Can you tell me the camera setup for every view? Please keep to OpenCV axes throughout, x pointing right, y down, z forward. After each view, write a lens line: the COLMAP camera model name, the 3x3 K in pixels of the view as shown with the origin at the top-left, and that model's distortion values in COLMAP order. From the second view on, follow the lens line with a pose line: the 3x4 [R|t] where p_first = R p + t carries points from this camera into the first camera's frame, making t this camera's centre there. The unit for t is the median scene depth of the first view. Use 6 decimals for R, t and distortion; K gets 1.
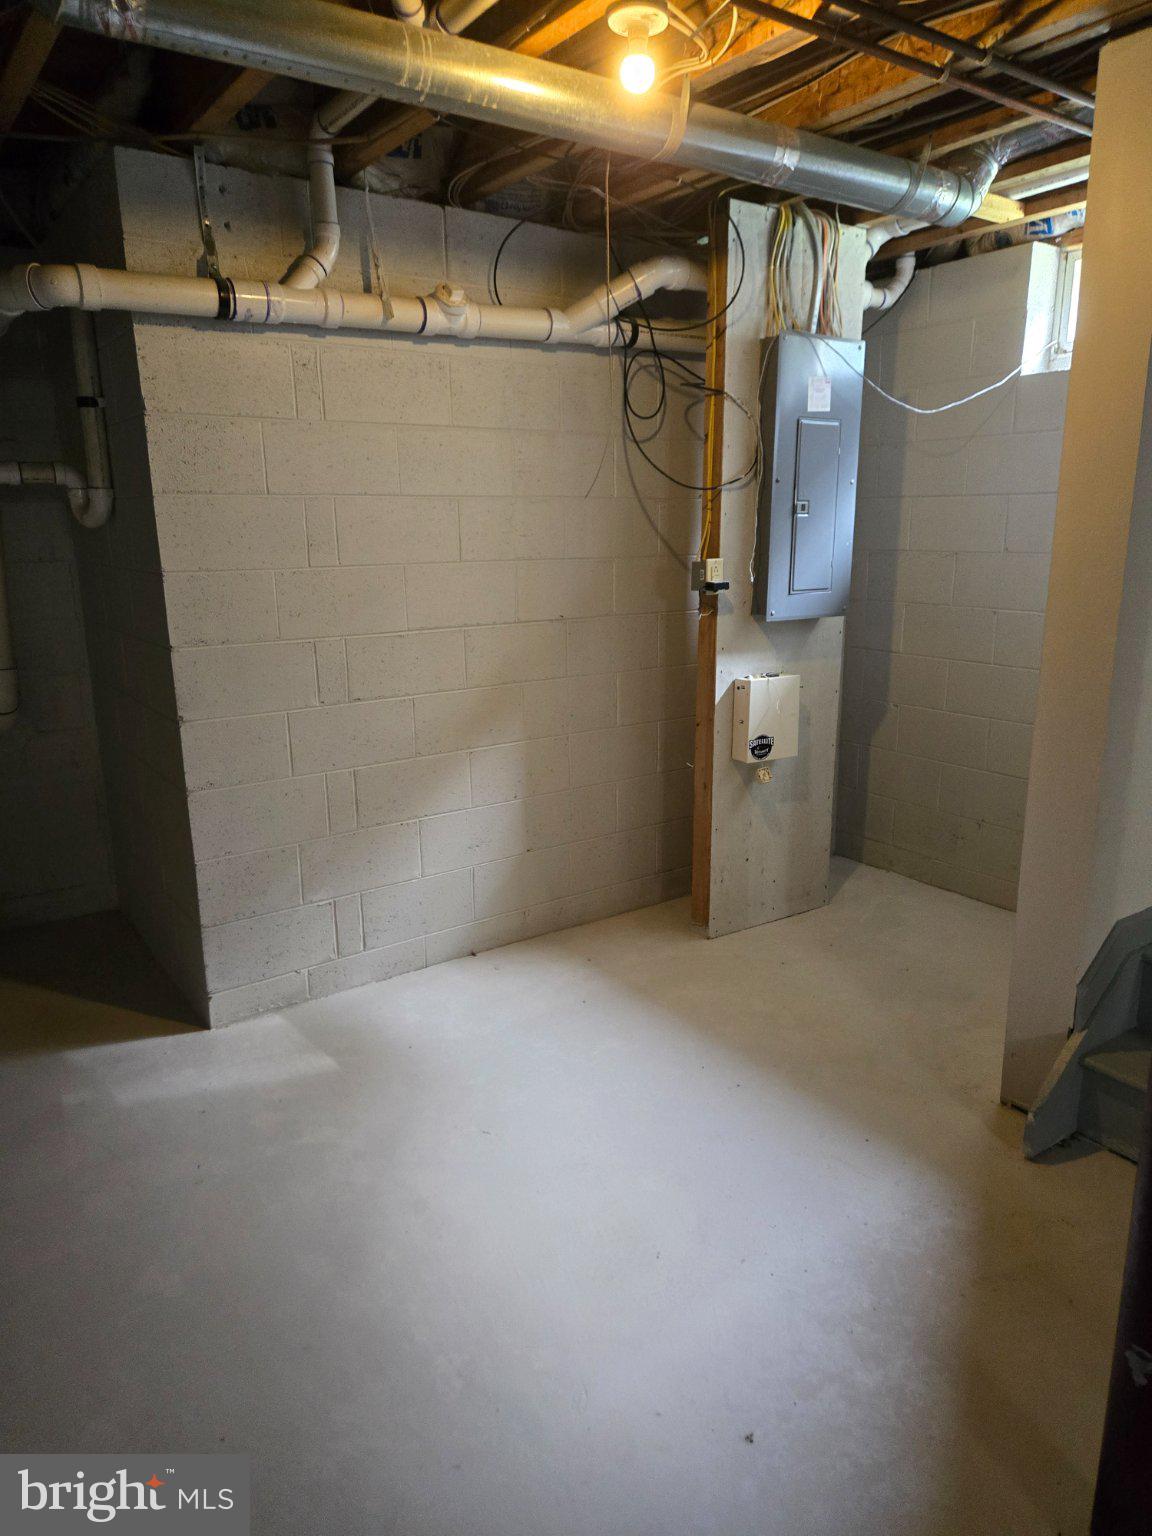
lens RADIAL K [[1020.8, 0, 576.0], [0, 1020.8, 768.0], [0, 0, 1]] dist [0.002991, 0.000776]
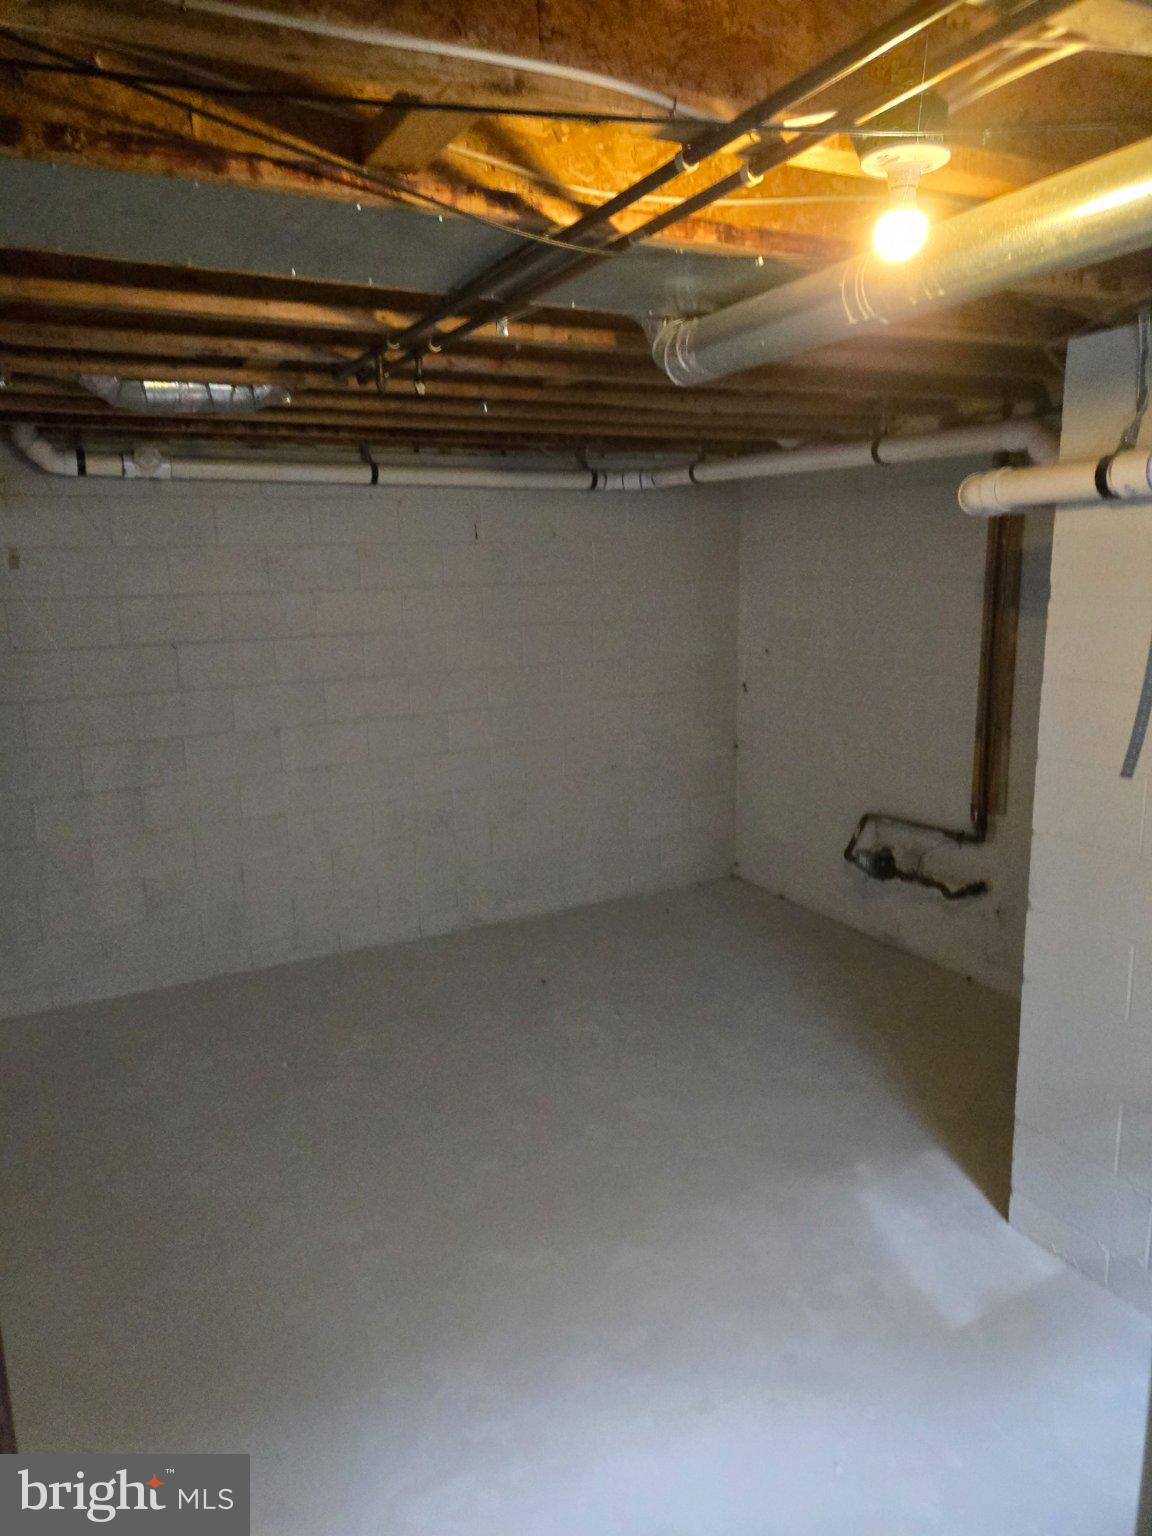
lens RADIAL K [[1020.8, 0, 576.0], [0, 1020.8, 768.0], [0, 0, 1]] dist [0.002991, 0.000776]
pose [[-0.107116, 0.214096, -0.970922, 0.582970], [-0.221007, 0.946982, 0.233199, -0.312484], [0.969372, 0.239560, -0.054121, 0.634453]]
